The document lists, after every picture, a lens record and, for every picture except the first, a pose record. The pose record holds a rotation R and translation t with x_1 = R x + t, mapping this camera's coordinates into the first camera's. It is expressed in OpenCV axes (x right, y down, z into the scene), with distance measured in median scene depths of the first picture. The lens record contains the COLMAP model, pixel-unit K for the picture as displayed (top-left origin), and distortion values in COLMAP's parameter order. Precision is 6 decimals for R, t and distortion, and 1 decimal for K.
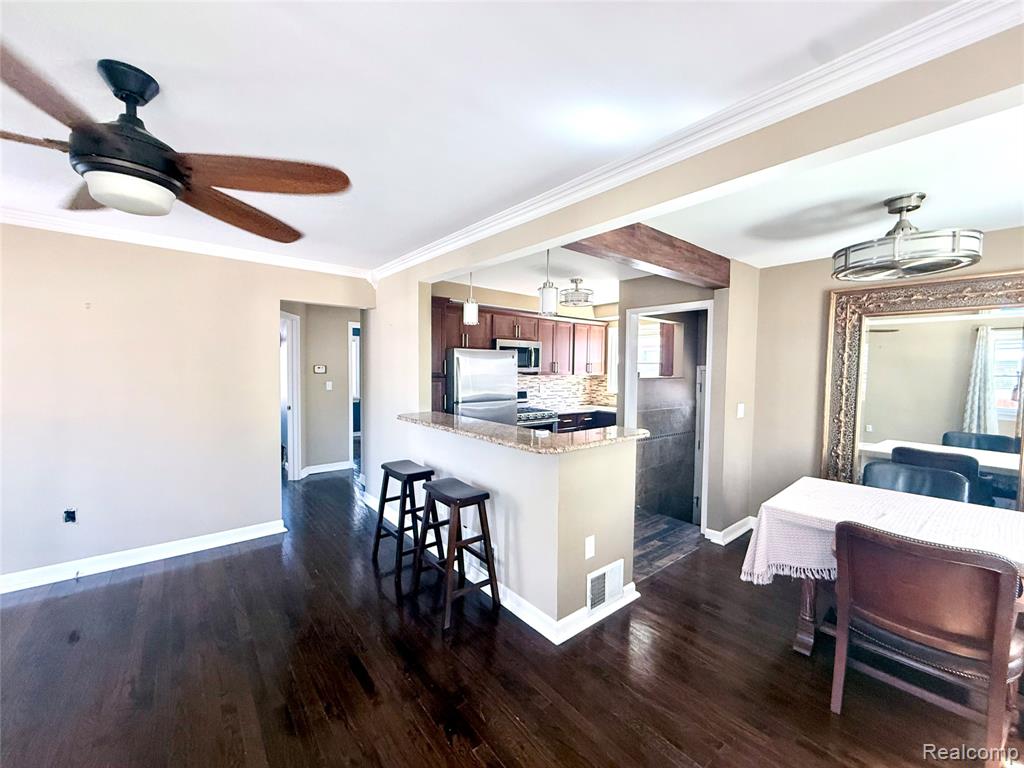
lens RADIAL K [[408.0, 0, 512.8], [0, 408.0, 387.1], [0, 0, 1]] dist [-0.003289, -0.000133]
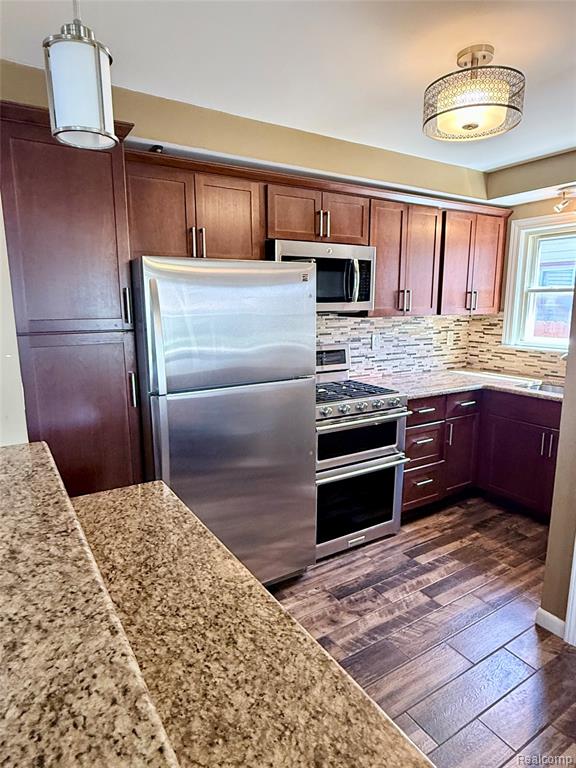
lens RADIAL K [[470.4, 0, 285.9], [0, 470.4, 387.2], [0, 0, 1]] dist [-0.001304, 0.000627]
pose [[0.991120, 0.008993, -0.132668, 0.040483], [0.008785, 0.991102, 0.132813, -0.022212], [0.132682, -0.132799, 0.982222, 0.422497]]
